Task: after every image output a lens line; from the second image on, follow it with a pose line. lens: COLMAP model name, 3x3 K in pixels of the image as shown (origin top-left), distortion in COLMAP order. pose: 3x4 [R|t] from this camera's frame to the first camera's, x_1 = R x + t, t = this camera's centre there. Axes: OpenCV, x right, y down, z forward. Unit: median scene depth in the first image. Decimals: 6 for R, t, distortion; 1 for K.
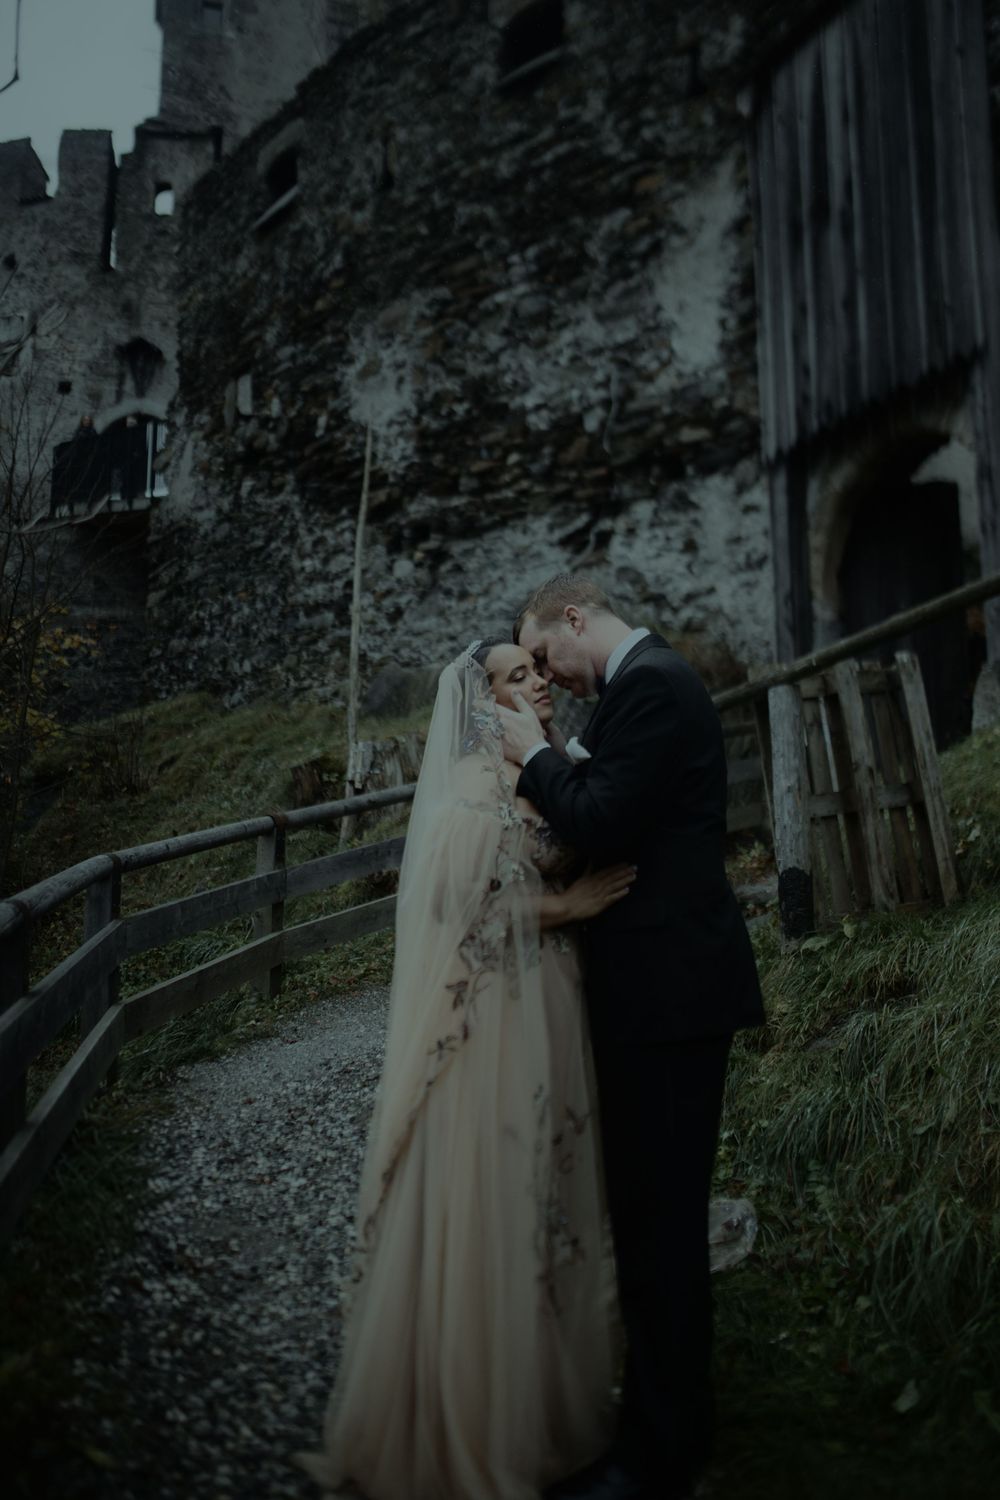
lens RADIAL K [[1486.6, 0, 500.0], [0, 1486.6, 750.0], [0, 0, 1]] dist [-0.042639, 0.024270]
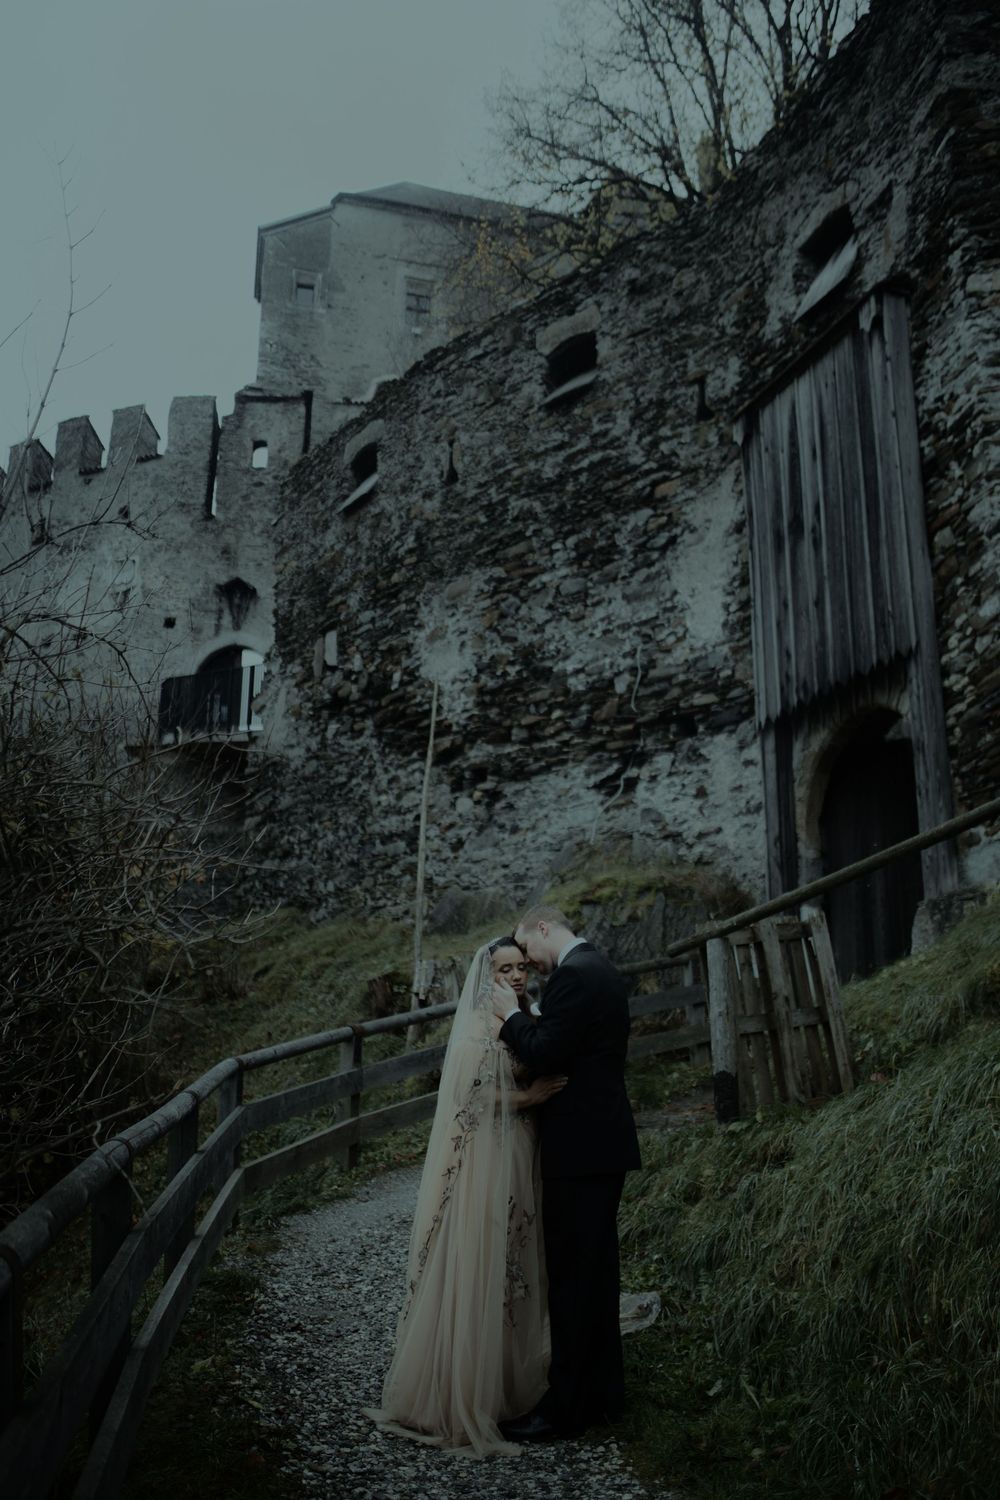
lens RADIAL K [[1486.6, 0, 500.0], [0, 1486.6, 750.0], [0, 0, 1]] dist [-0.042639, 0.024270]
pose [[0.998610, -0.007446, -0.052170, 0.025888], [0.000810, 0.992020, -0.126080, -0.018286], [0.052692, 0.125863, 0.990647, -0.176248]]
